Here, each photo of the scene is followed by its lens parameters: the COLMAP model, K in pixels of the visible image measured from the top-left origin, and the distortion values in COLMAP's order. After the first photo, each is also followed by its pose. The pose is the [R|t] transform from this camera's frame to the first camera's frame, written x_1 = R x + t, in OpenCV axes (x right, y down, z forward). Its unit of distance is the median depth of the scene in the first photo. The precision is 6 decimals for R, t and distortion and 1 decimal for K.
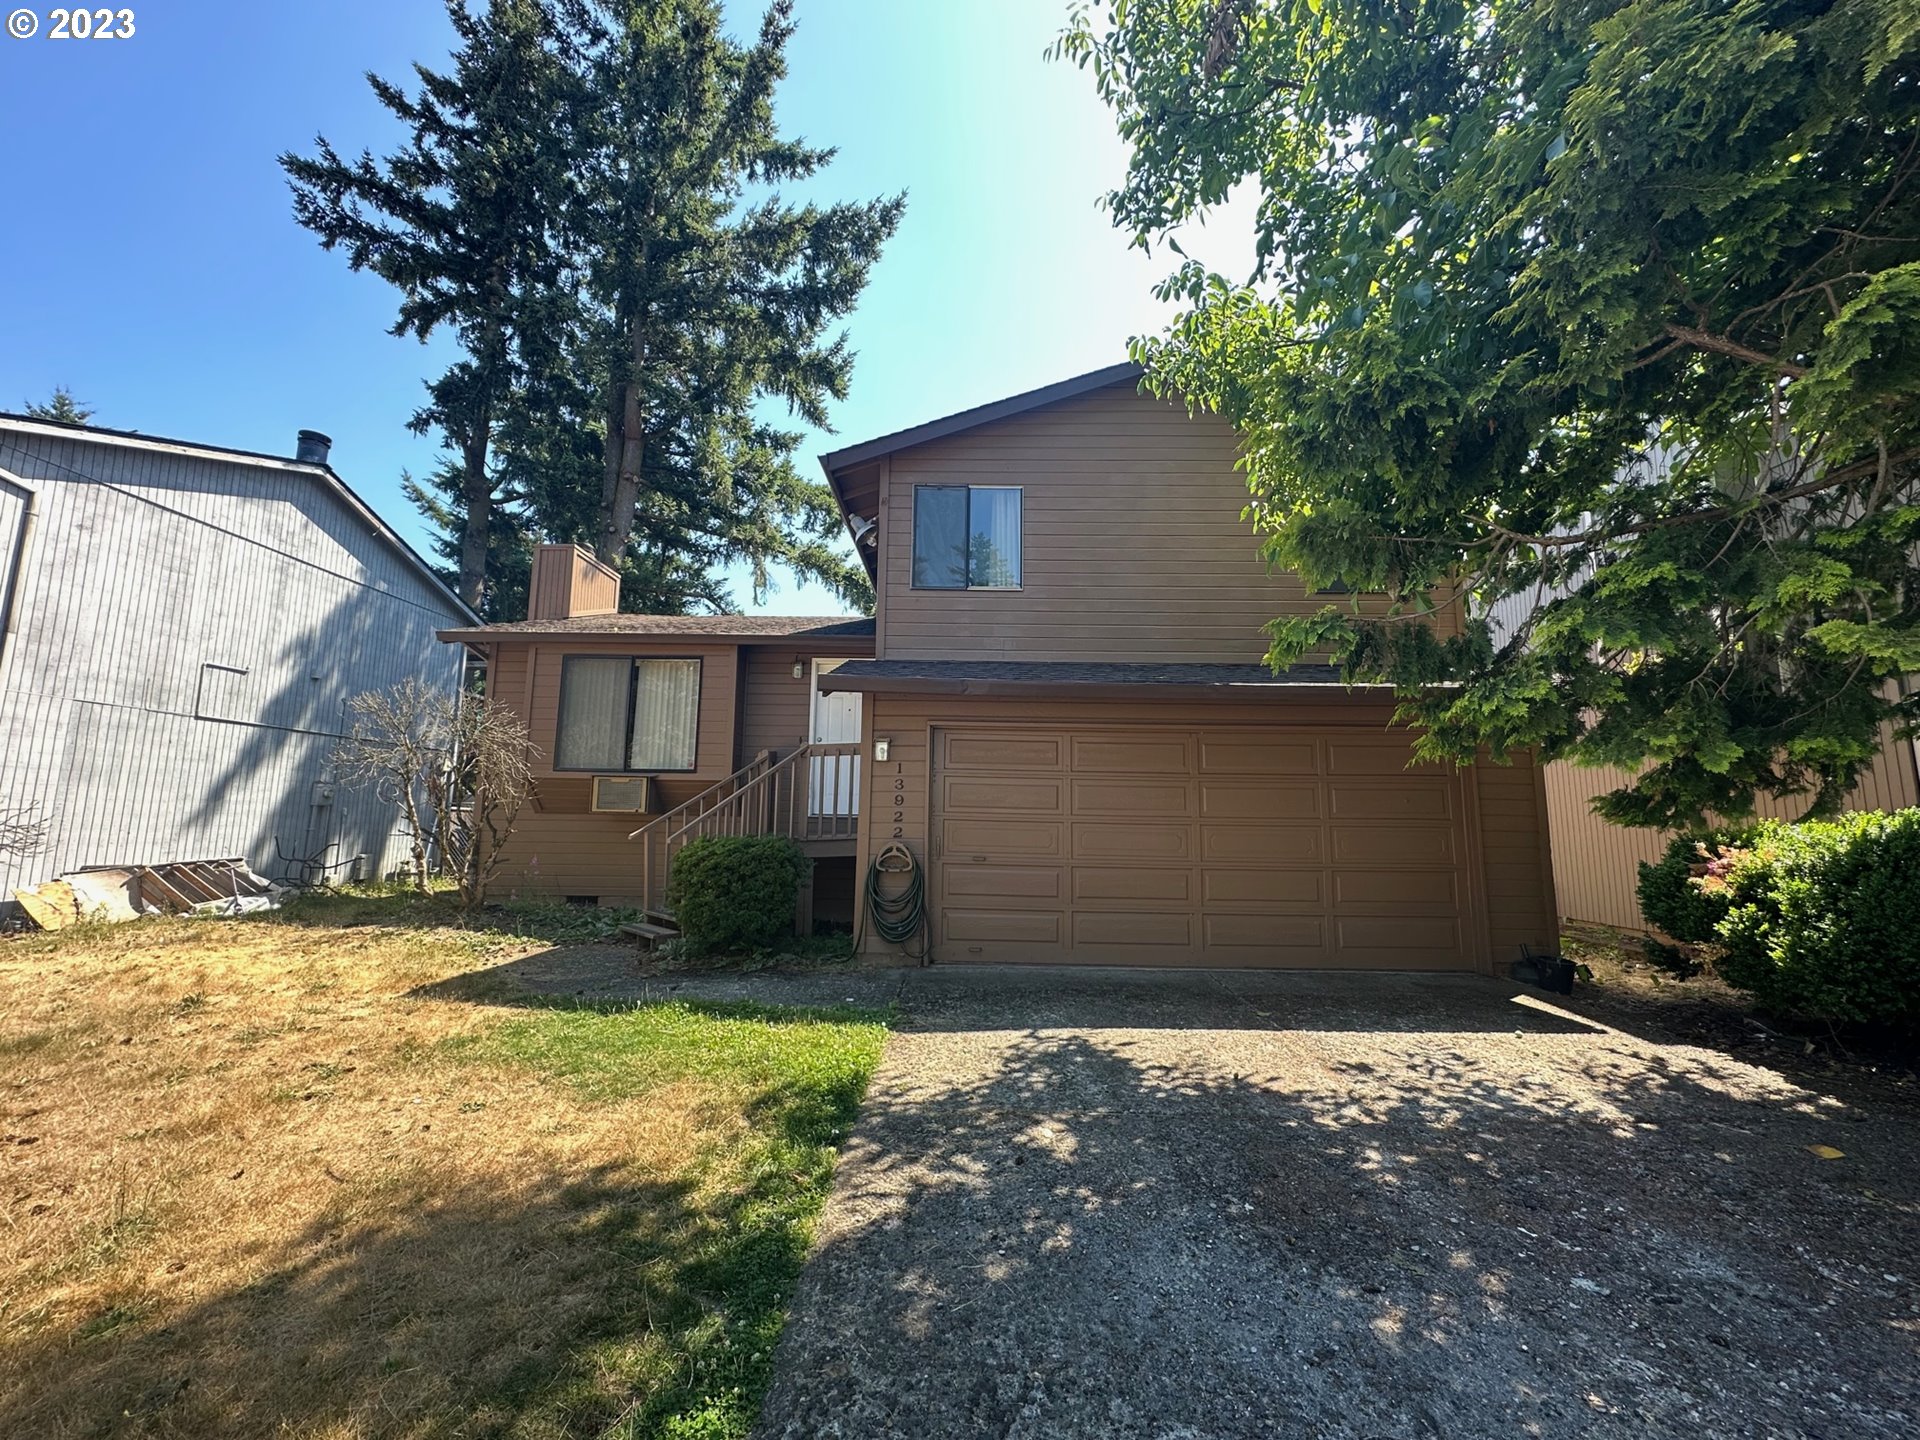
lens RADIAL K [[764.8, 0, 967.2], [0, 764.8, 719.4], [0, 0, 1]] dist [0.002107, -0.000040]
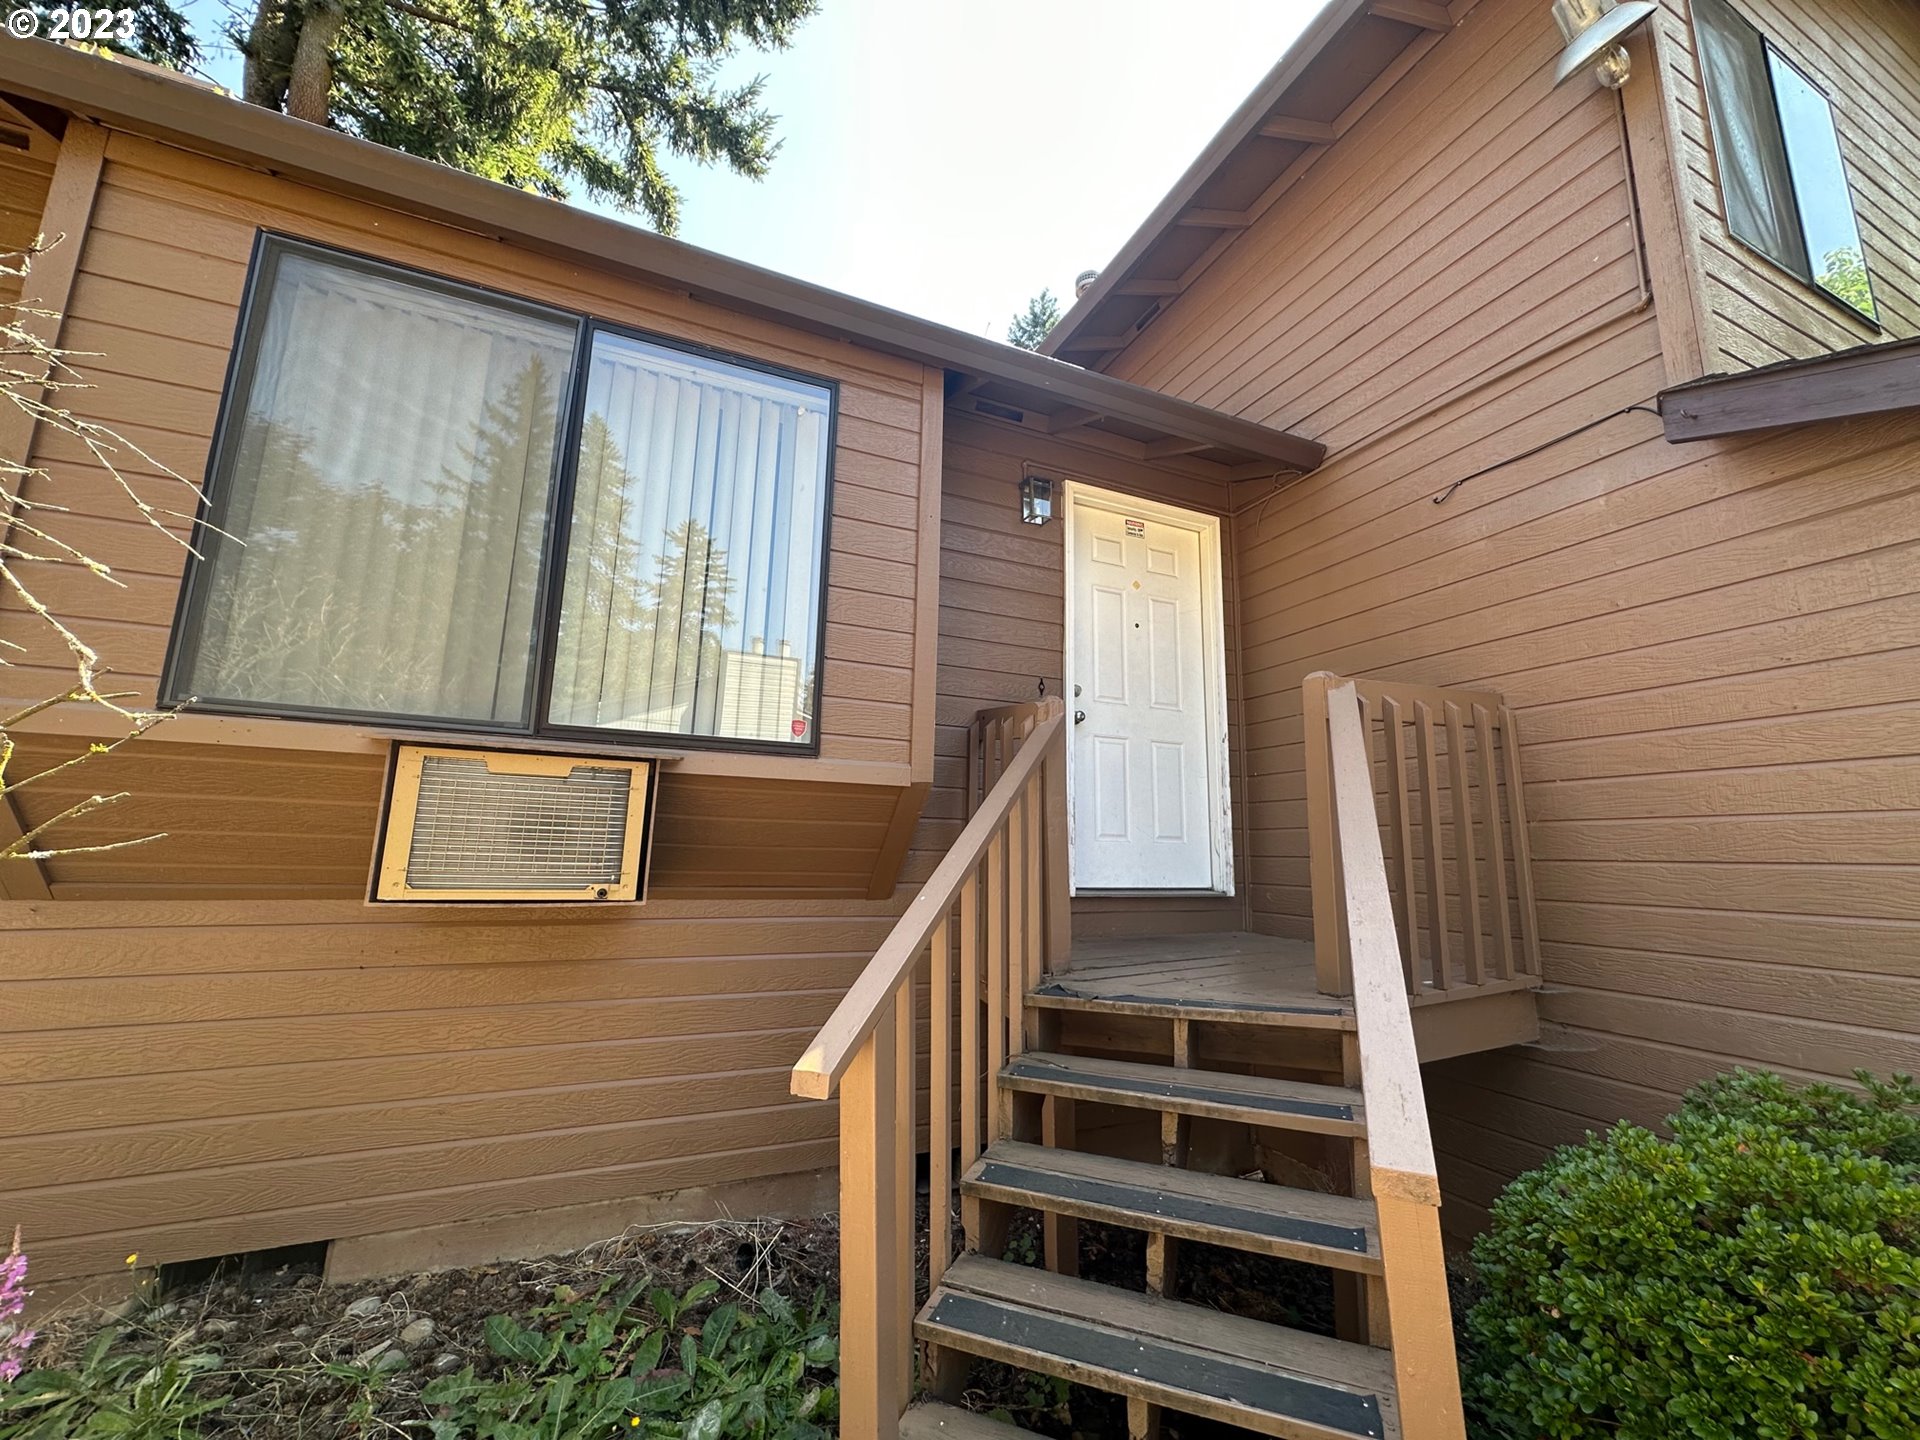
lens RADIAL K [[764.8, 0, 952.4], [0, 764.8, 715.8], [0, 0, 1]] dist [0.002107, -0.000040]
pose [[0.916571, 0.080226, 0.391742, -0.517488], [-0.066540, 0.996609, -0.048413, 0.080539], [-0.394297, 0.018308, 0.918801, 0.876249]]
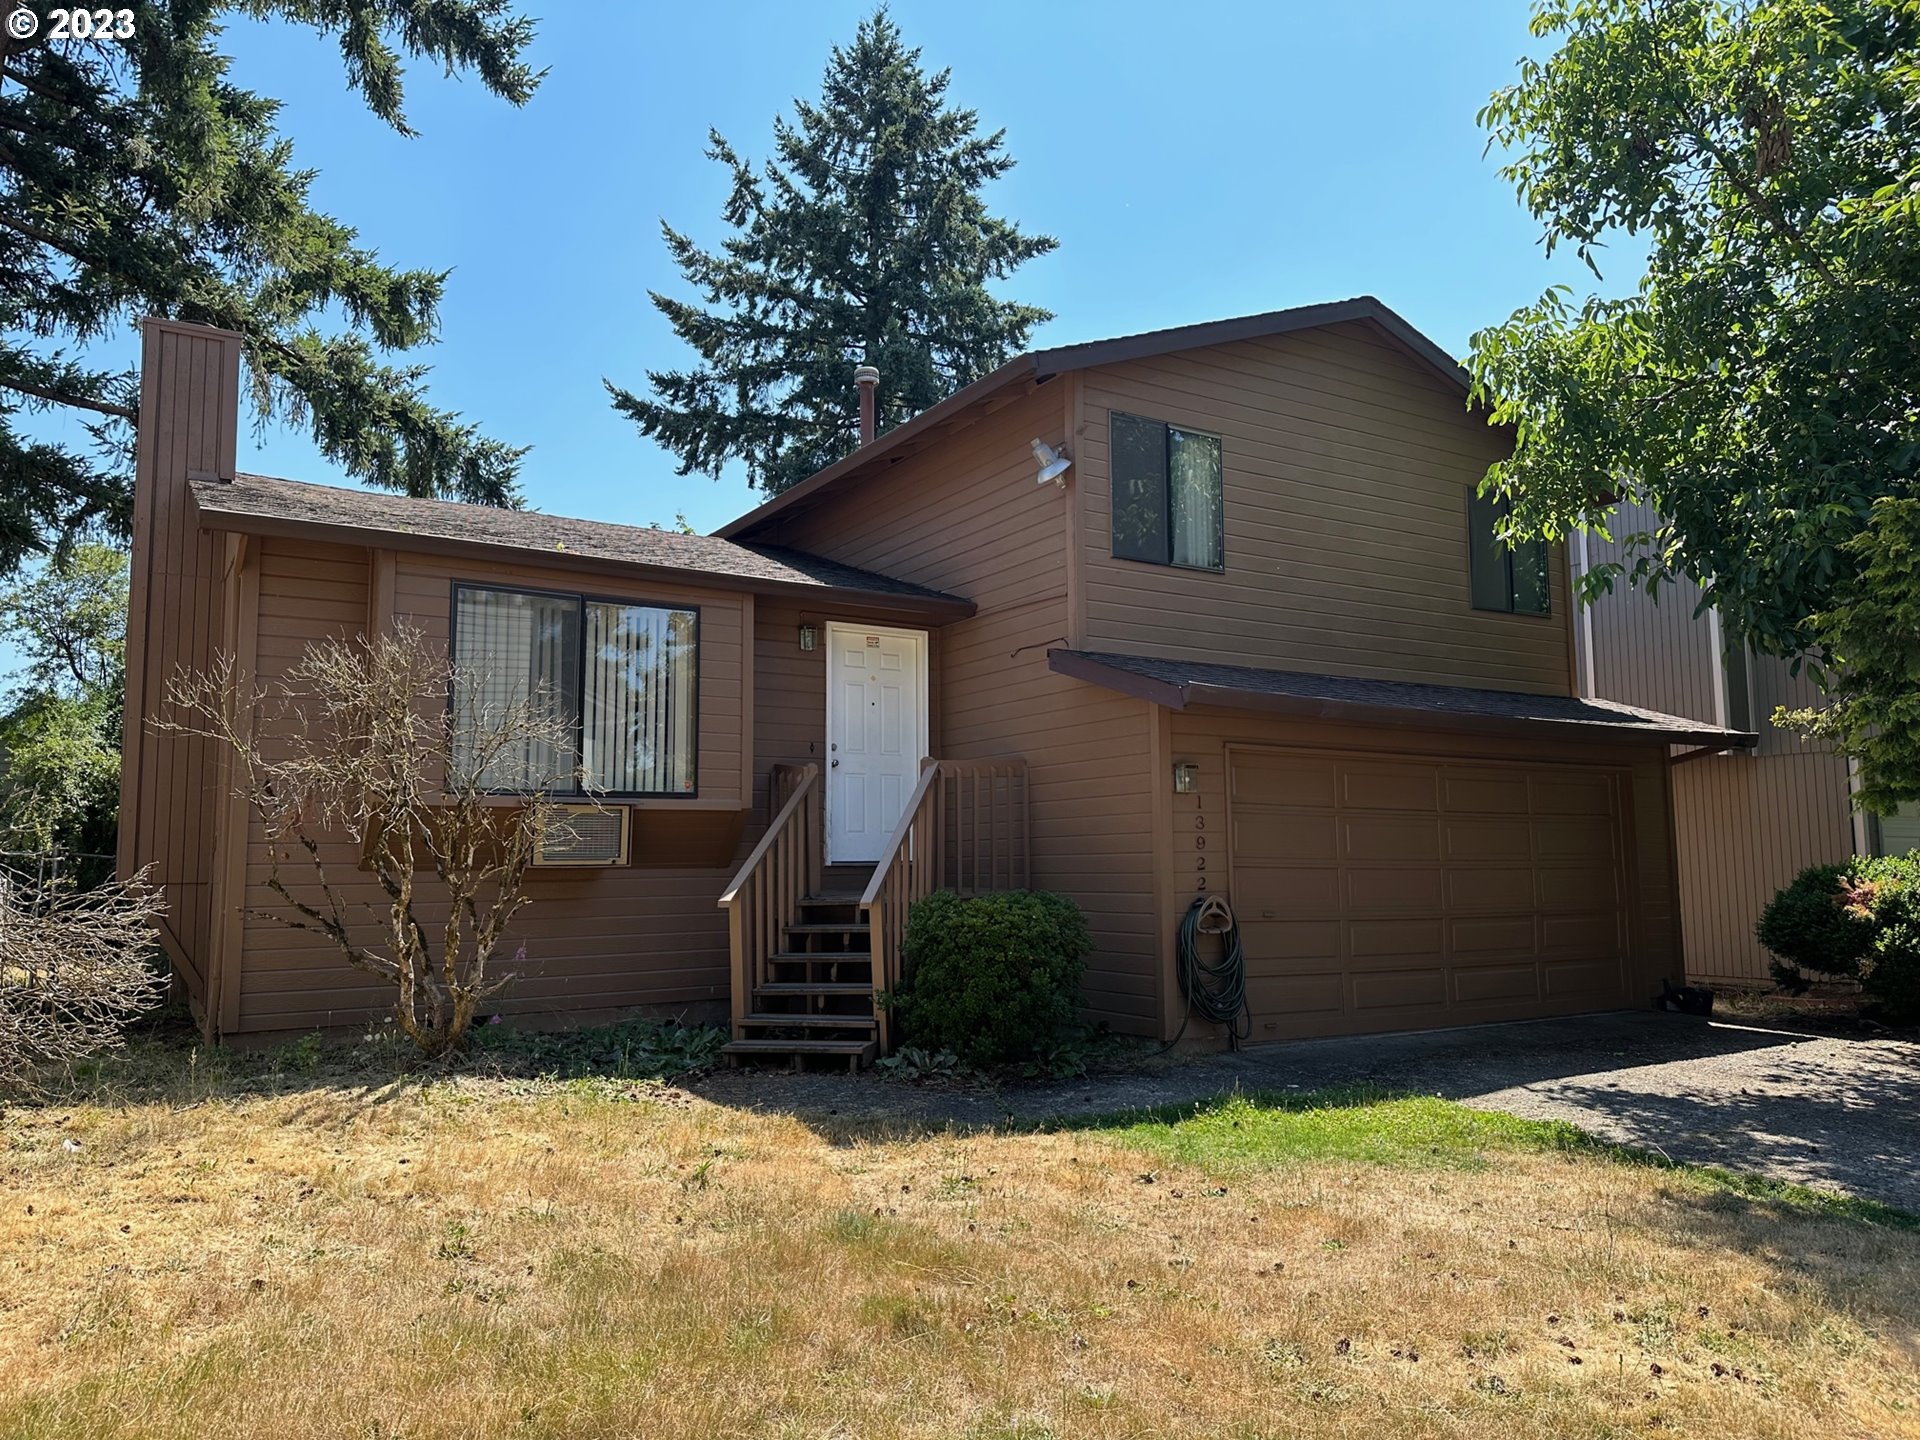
lens RADIAL K [[1349.5, 0, 966.7], [0, 1349.5, 726.5], [0, 0, 1]] dist [0.054738, -0.057257]
pose [[0.841003, 0.039515, 0.539585, -0.929837], [-0.055945, 0.998334, 0.014087, -0.017324], [-0.538129, -0.042034, 0.841813, -0.027435]]
